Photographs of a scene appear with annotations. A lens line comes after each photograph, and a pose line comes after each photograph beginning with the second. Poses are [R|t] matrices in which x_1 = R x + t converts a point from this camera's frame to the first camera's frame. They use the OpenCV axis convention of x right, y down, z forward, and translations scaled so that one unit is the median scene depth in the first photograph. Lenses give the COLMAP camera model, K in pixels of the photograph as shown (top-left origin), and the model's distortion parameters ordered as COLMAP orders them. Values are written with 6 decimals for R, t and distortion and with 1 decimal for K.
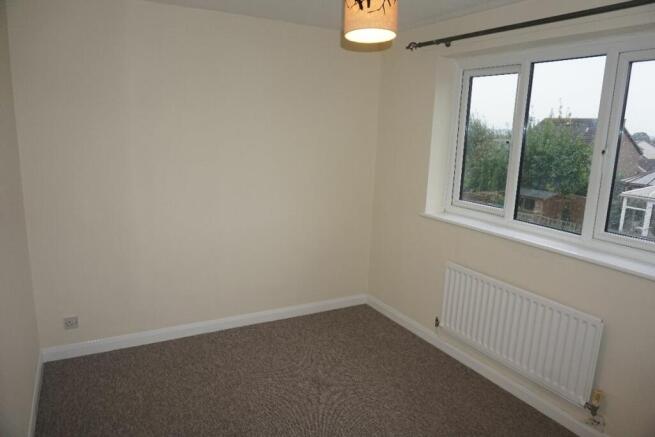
lens RADIAL K [[474.9, 0, 326.6], [0, 474.9, 219.1], [0, 0, 1]] dist [0.001060, 0.012543]
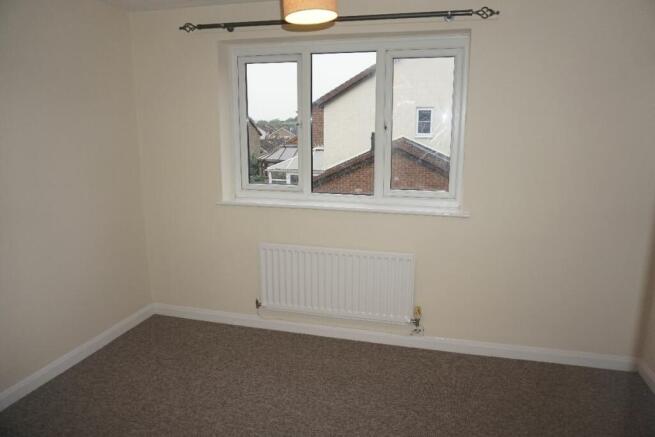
lens RADIAL K [[474.9, 0, 326.7], [0, 474.9, 217.9], [0, 0, 1]] dist [0.001060, 0.012543]
pose [[0.692949, -0.177134, 0.698888, -0.363190], [0.164892, 0.982595, 0.085549, -0.029315], [-0.701877, 0.055960, 0.710096, 0.165904]]
